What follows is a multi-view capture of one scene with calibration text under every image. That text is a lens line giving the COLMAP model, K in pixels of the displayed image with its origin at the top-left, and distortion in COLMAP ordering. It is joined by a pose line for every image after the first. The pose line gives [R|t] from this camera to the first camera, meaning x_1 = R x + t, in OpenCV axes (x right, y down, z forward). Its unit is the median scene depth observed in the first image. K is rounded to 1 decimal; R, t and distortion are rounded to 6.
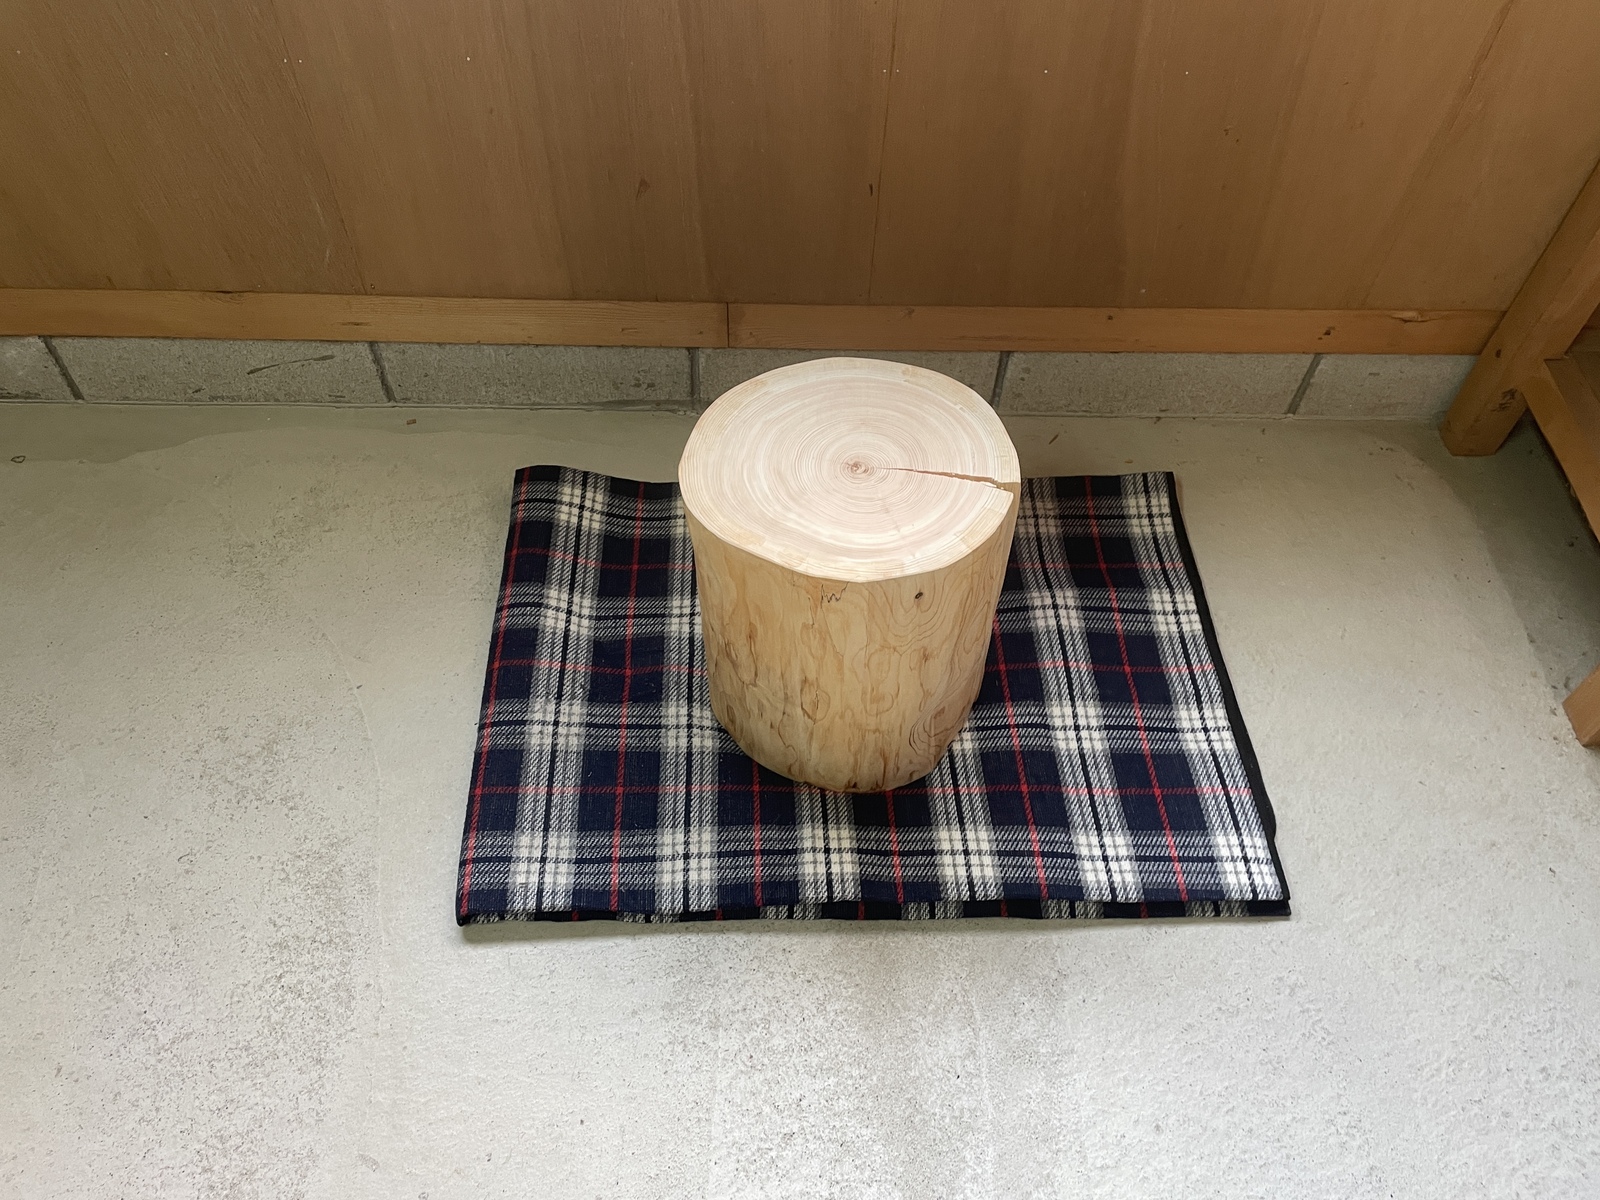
lens RADIAL K [[1215.0, 0, 802.7], [0, 1215.0, 585.5], [0, 0, 1]] dist [0.084617, -0.113812]
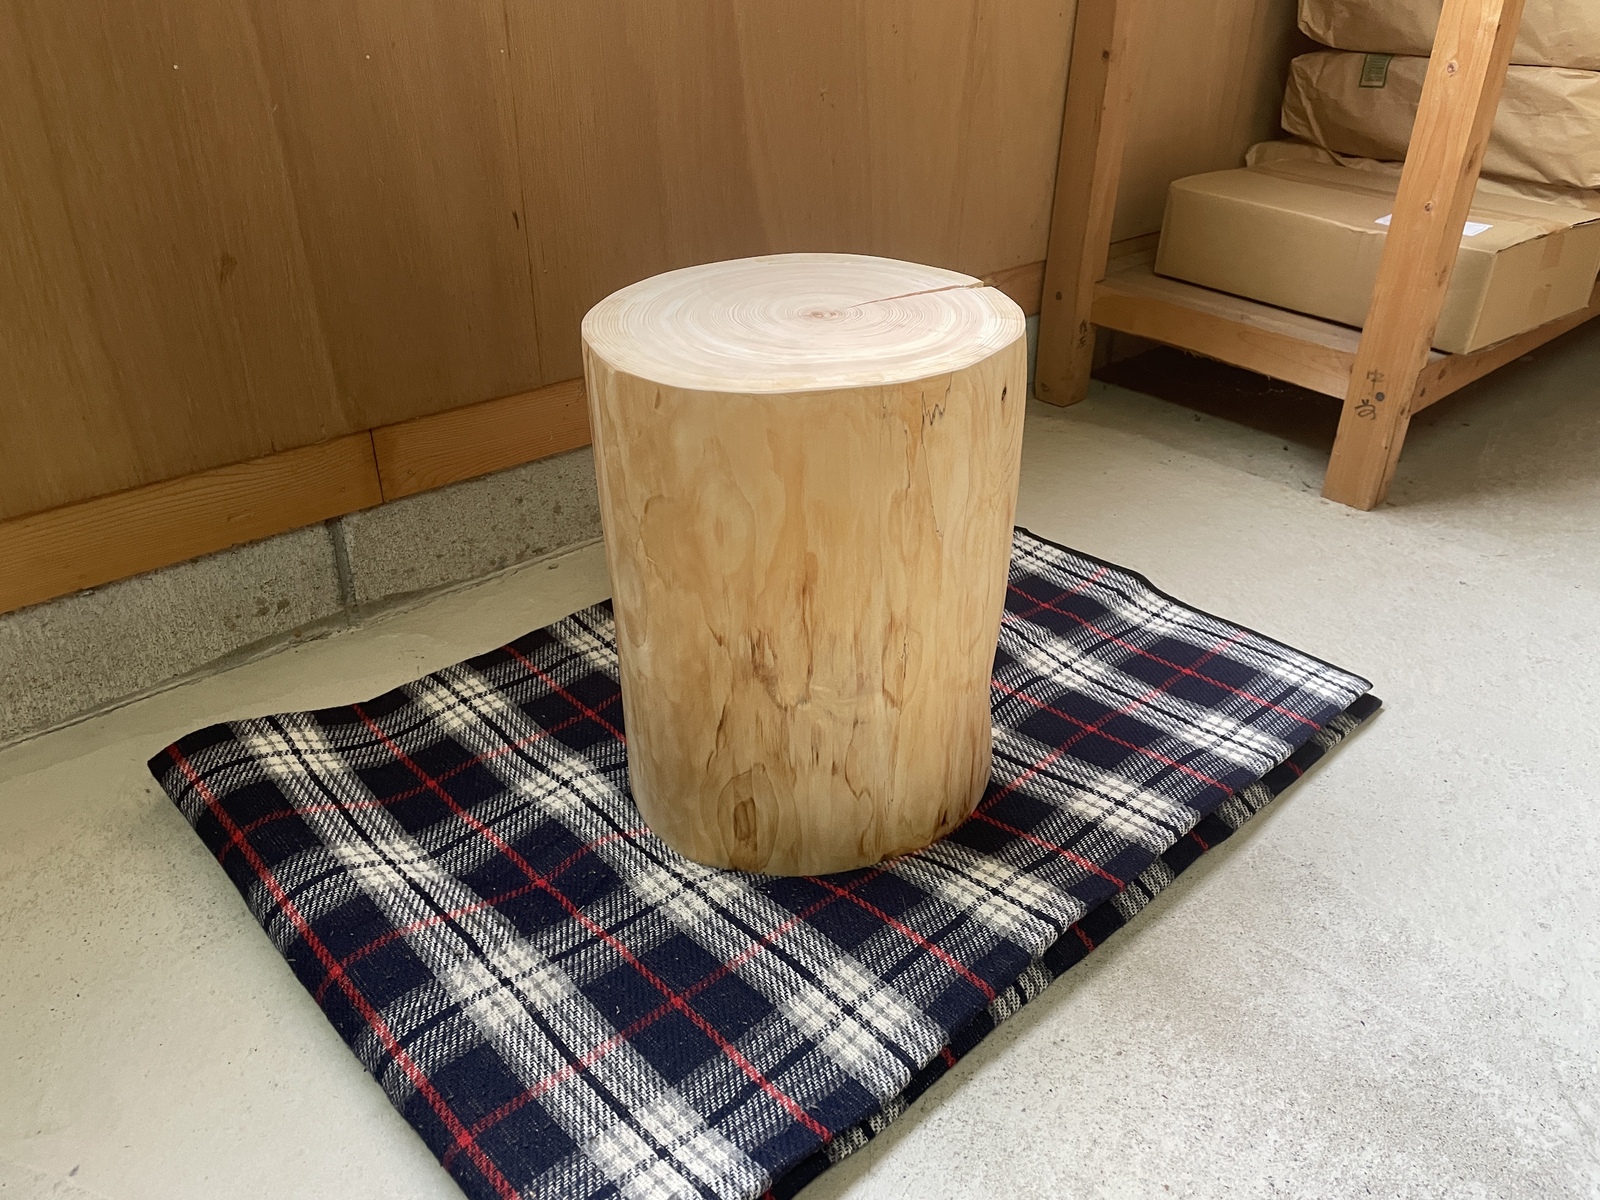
lens RADIAL K [[1215.0, 0, 819.0], [0, 1215.0, 584.3], [0, 0, 1]] dist [0.084617, -0.113812]
pose [[0.745392, -0.338136, 0.574503, -0.372592], [0.530175, 0.823127, -0.203410, 0.159918], [-0.404109, 0.456208, 0.792824, 0.418746]]
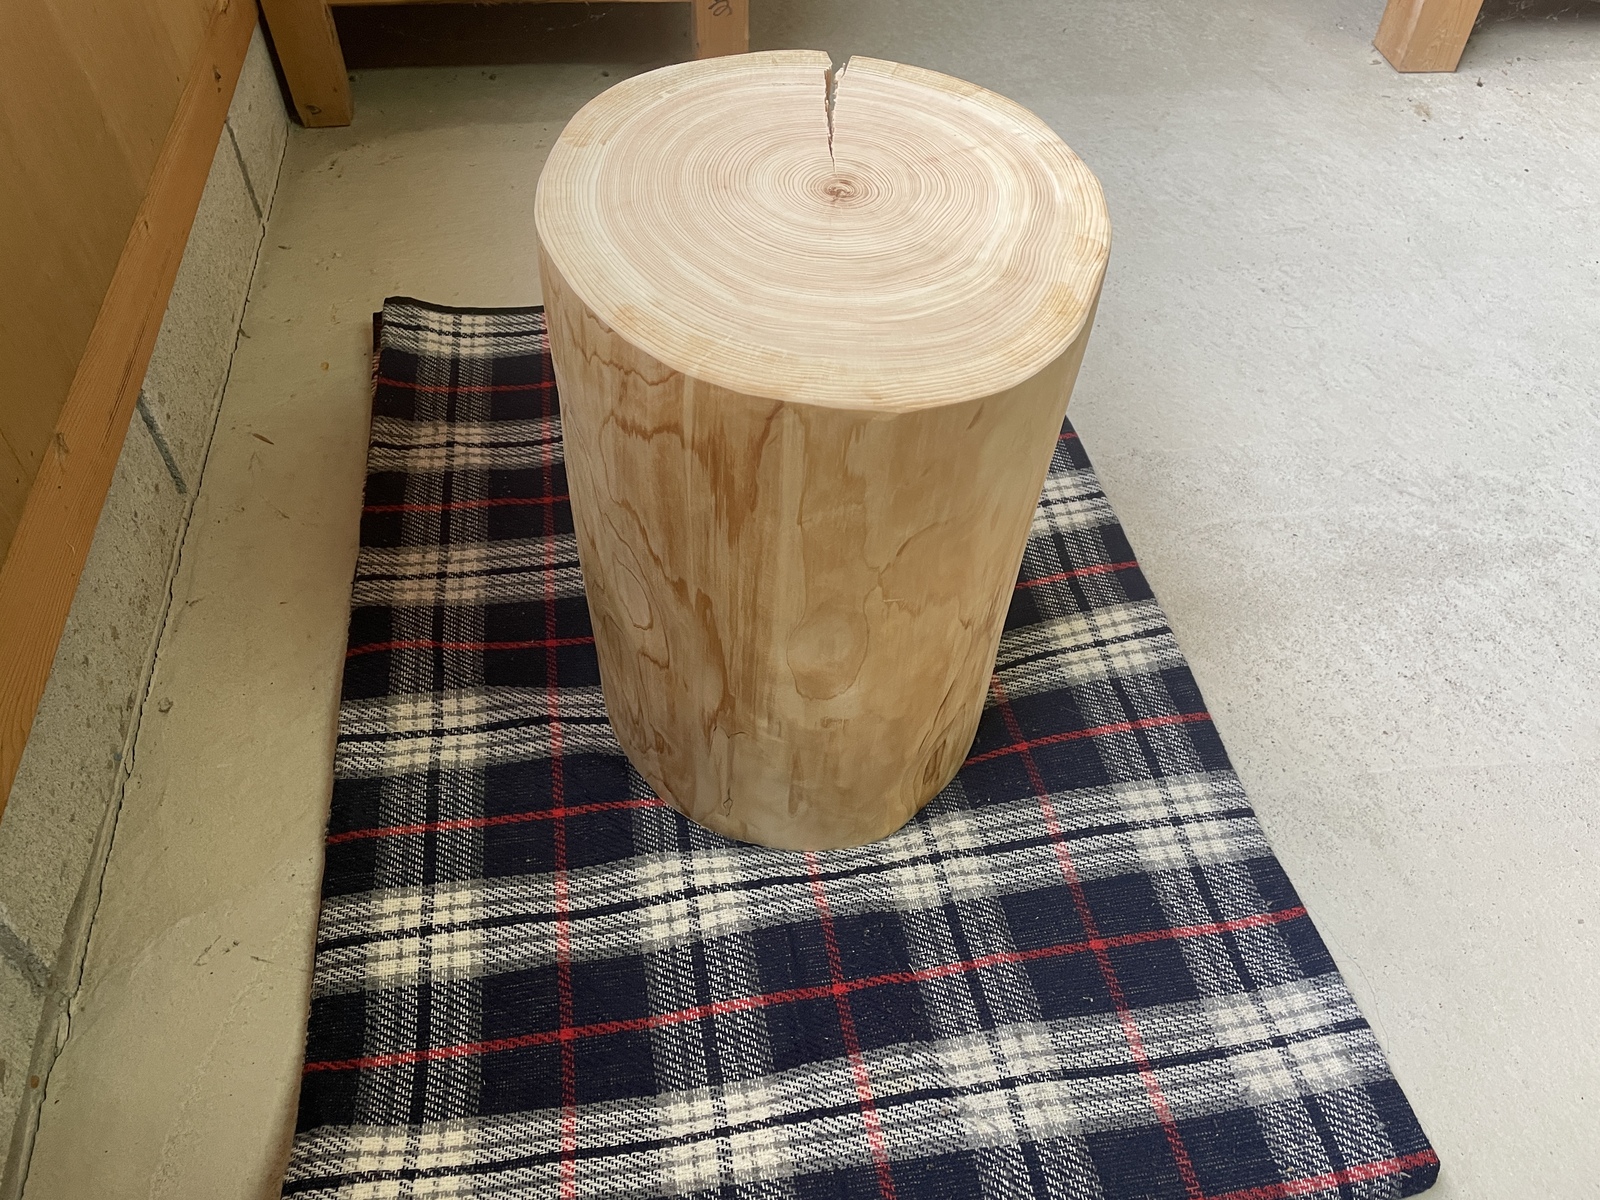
lens RADIAL K [[1215.0, 0, 792.8], [0, 1215.0, 600.0], [0, 0, 1]] dist [0.084617, -0.113812]
pose [[-0.130362, -0.763921, 0.632005, -0.368239], [0.766865, 0.326348, 0.552645, -0.300864], [-0.628430, 0.556706, 0.543281, 0.702042]]
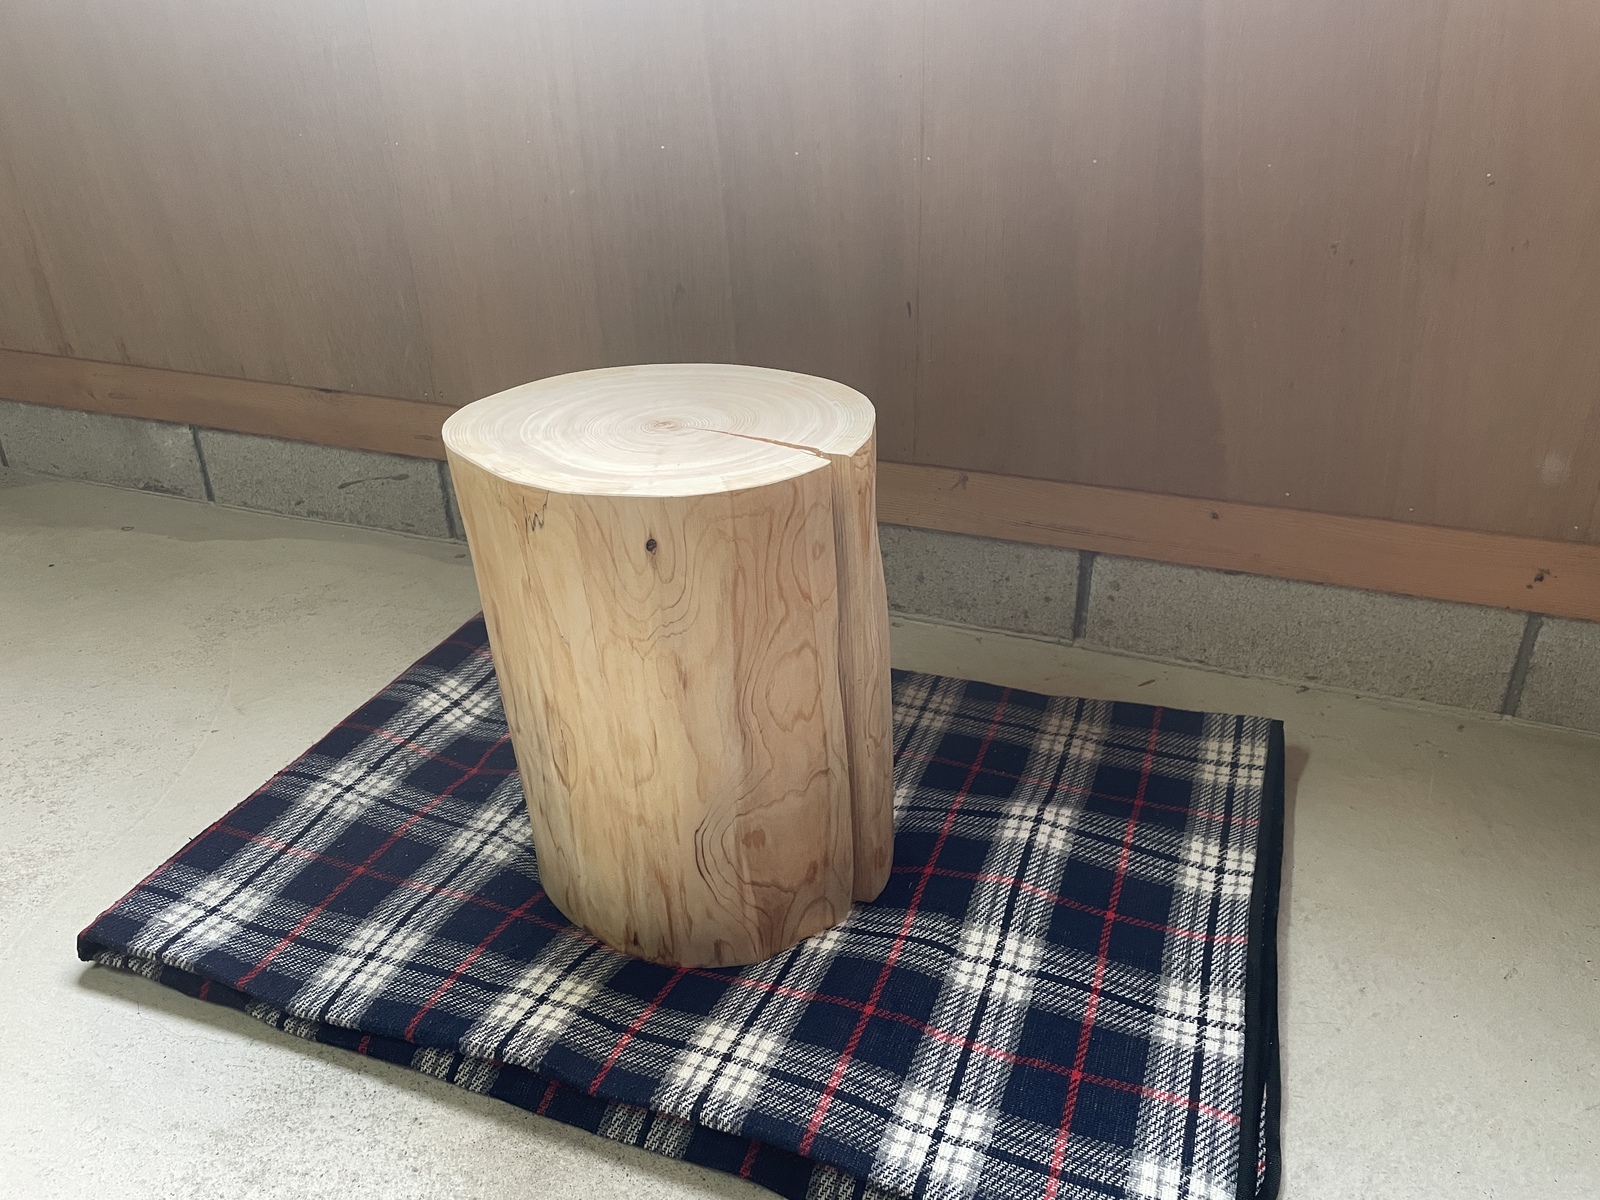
lens RADIAL K [[1215.0, 0, 813.3], [0, 1215.0, 595.8], [0, 0, 1]] dist [0.084617, -0.113812]
pose [[0.922838, 0.132357, -0.361733, 0.367631], [-0.274375, 0.885001, -0.376154, 0.228841], [0.270348, 0.446379, 0.853029, 0.350183]]
